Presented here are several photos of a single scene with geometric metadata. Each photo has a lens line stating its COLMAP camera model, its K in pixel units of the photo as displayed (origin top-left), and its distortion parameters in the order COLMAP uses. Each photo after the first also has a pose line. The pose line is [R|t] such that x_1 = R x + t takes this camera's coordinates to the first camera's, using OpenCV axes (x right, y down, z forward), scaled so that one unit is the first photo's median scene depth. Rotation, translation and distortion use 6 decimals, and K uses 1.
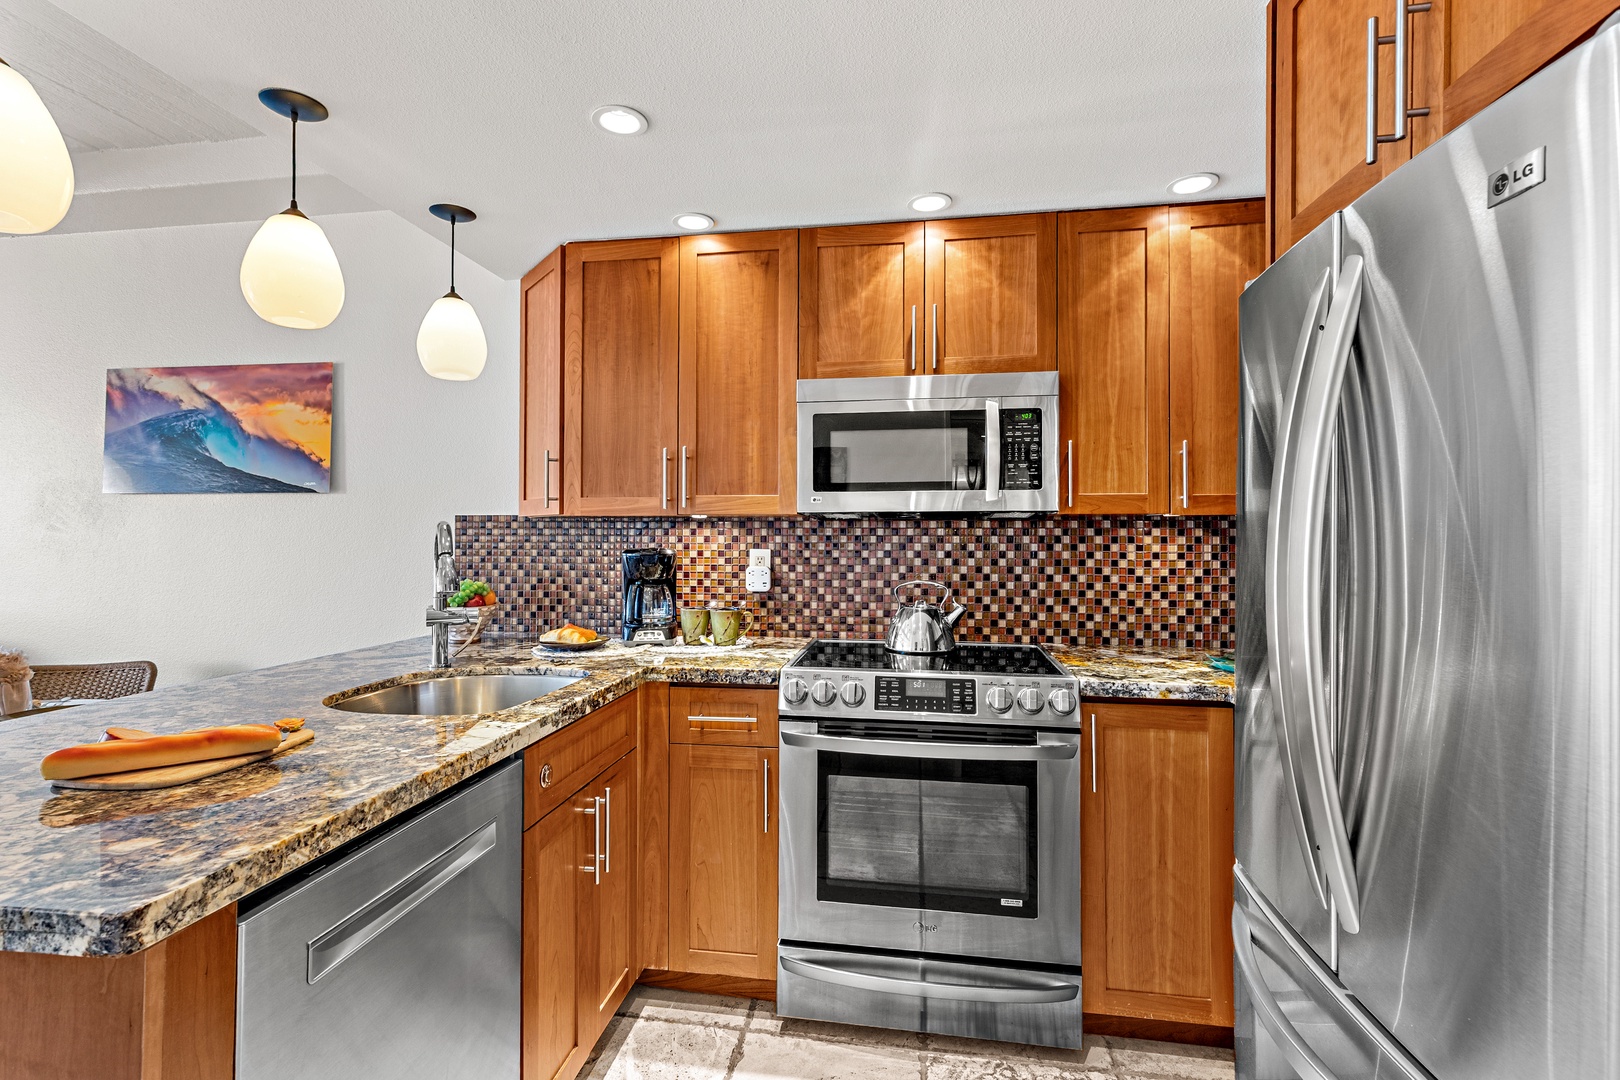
lens RADIAL K [[751.3, 0, 798.5], [0, 751.3, 527.2], [0, 0, 1]] dist [0.015759, -0.000177]
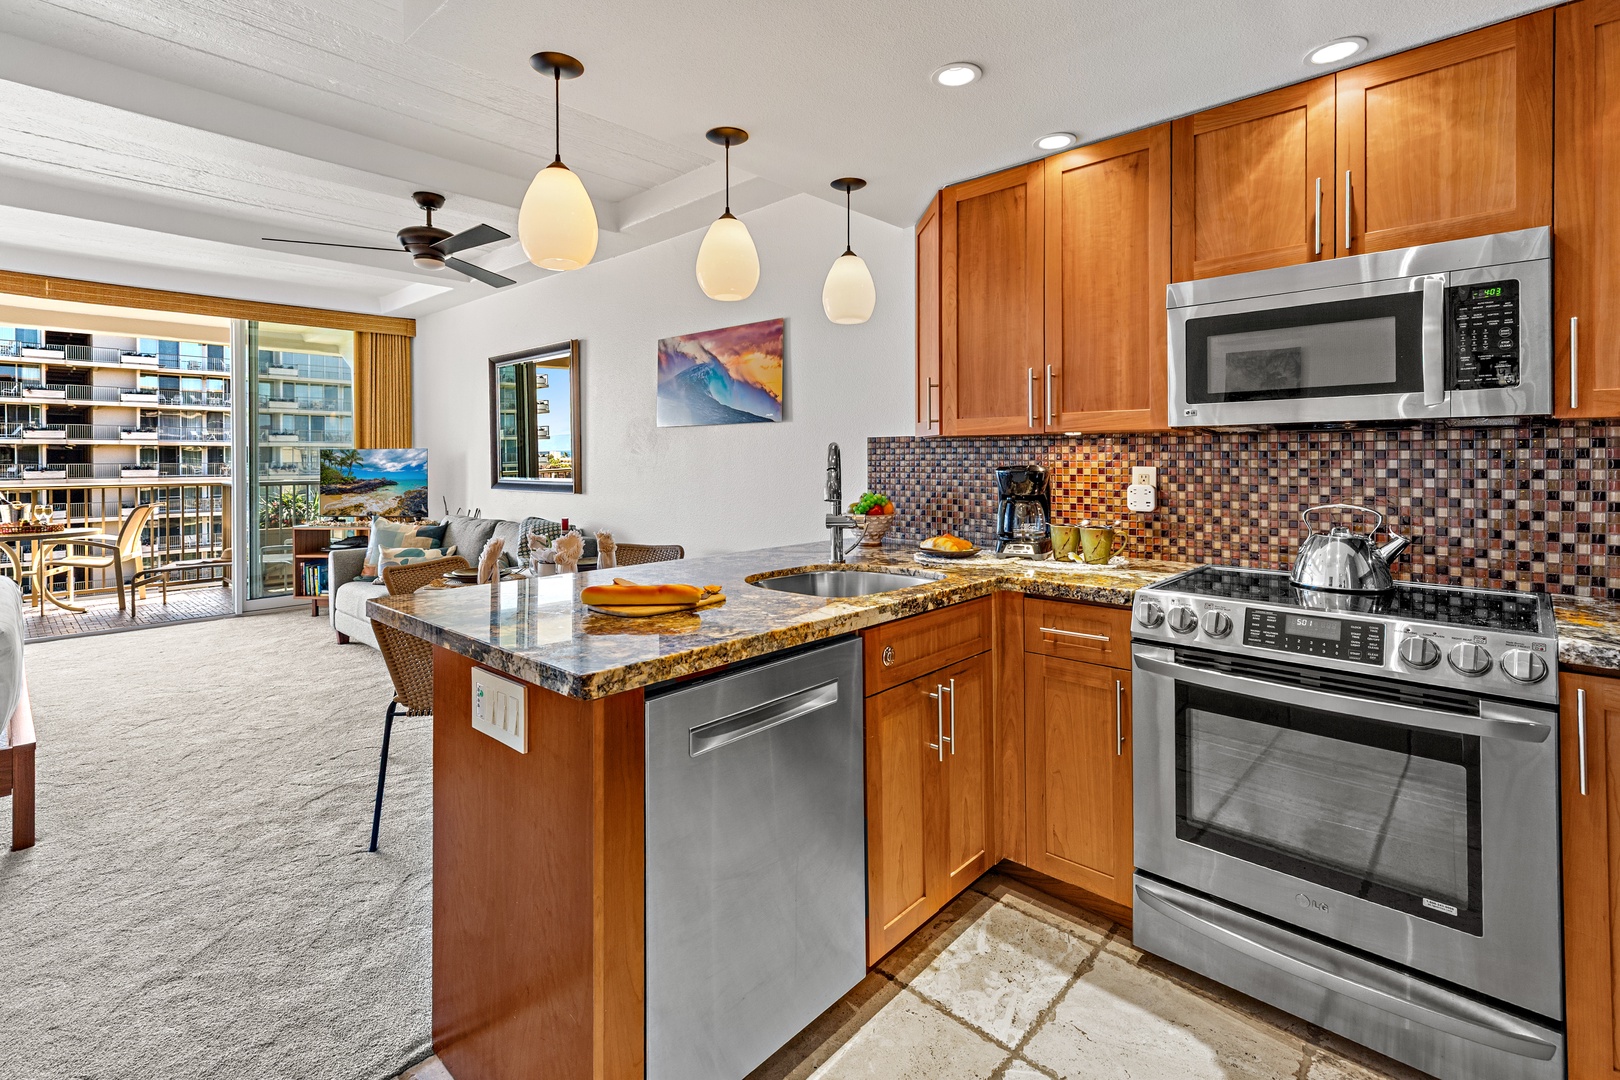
lens RADIAL K [[758.6, 0, 805.1], [0, 758.6, 457.2], [0, 0, 1]] dist [0.017723, -0.000379]
pose [[0.829209, -0.005656, -0.558910, 0.148028], [0.013362, 0.999864, 0.009706, 0.002683], [0.558779, -0.015516, 0.829171, -0.037808]]
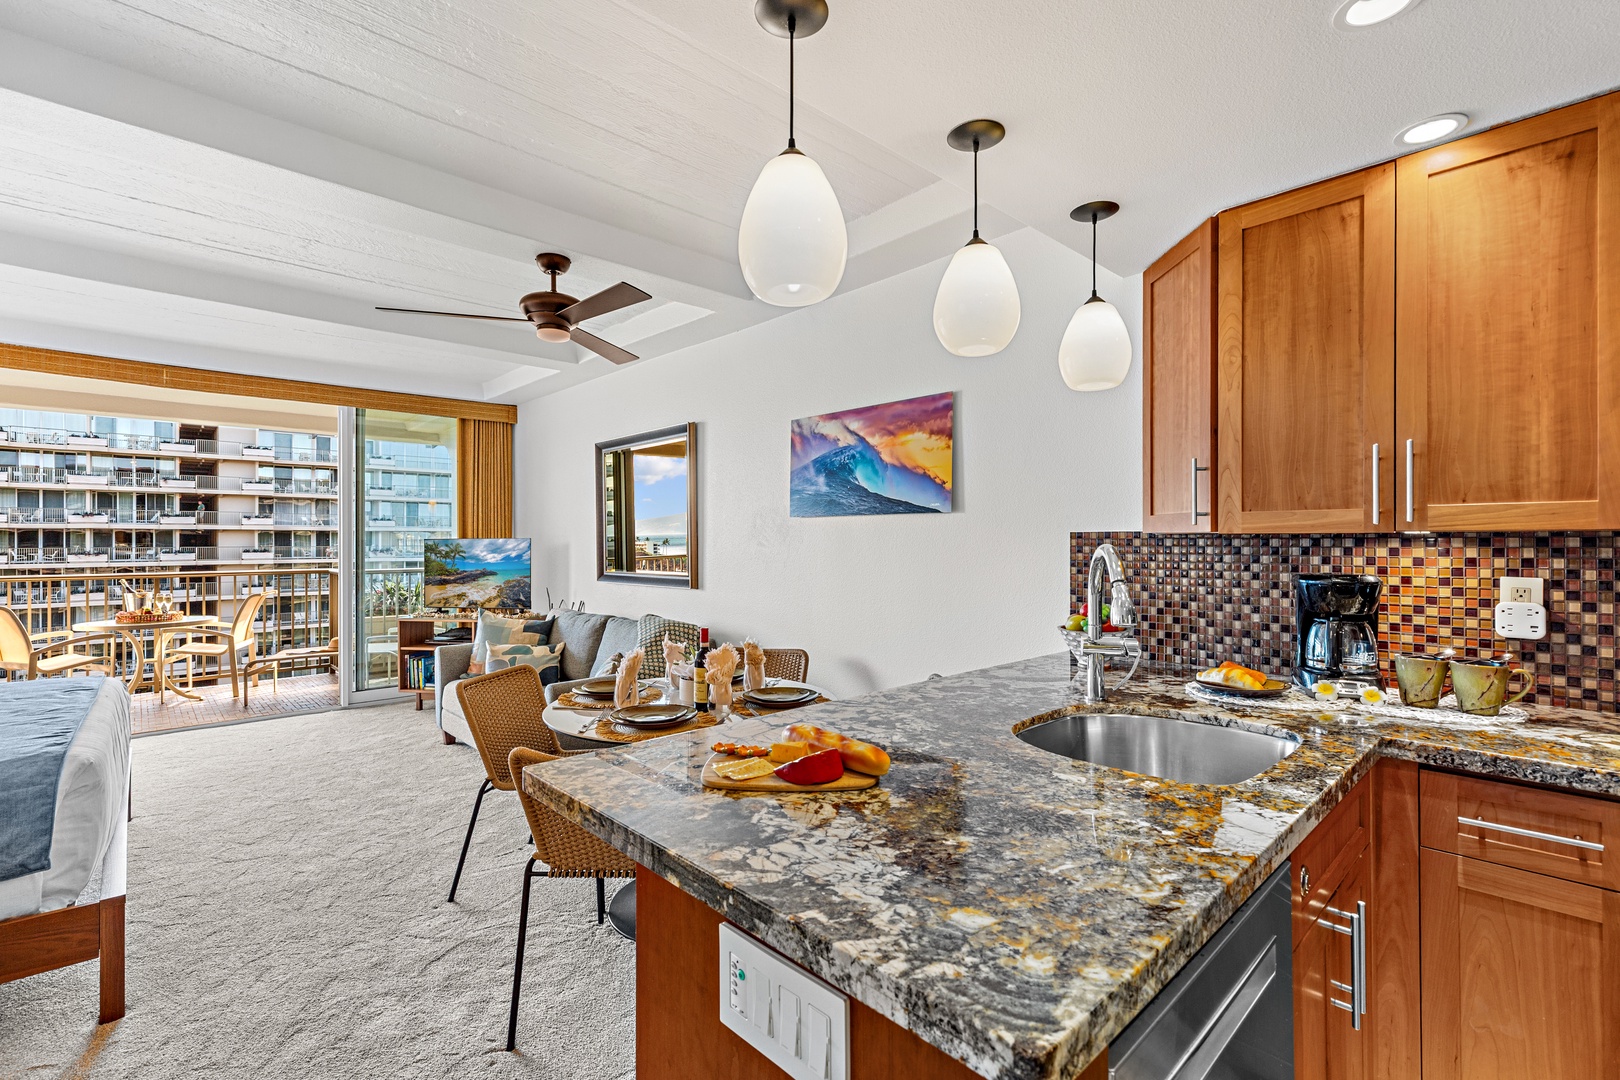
lens RADIAL K [[723.8, 0, 810.0], [0, 723.8, 540.0], [0, 0, 1]] dist [0.002919, 0.000638]
pose [[0.791813, -0.004268, -0.610748, -0.183481], [0.010764, 0.999918, 0.006967, -0.019397], [0.610668, -0.012091, 0.791794, 0.070449]]
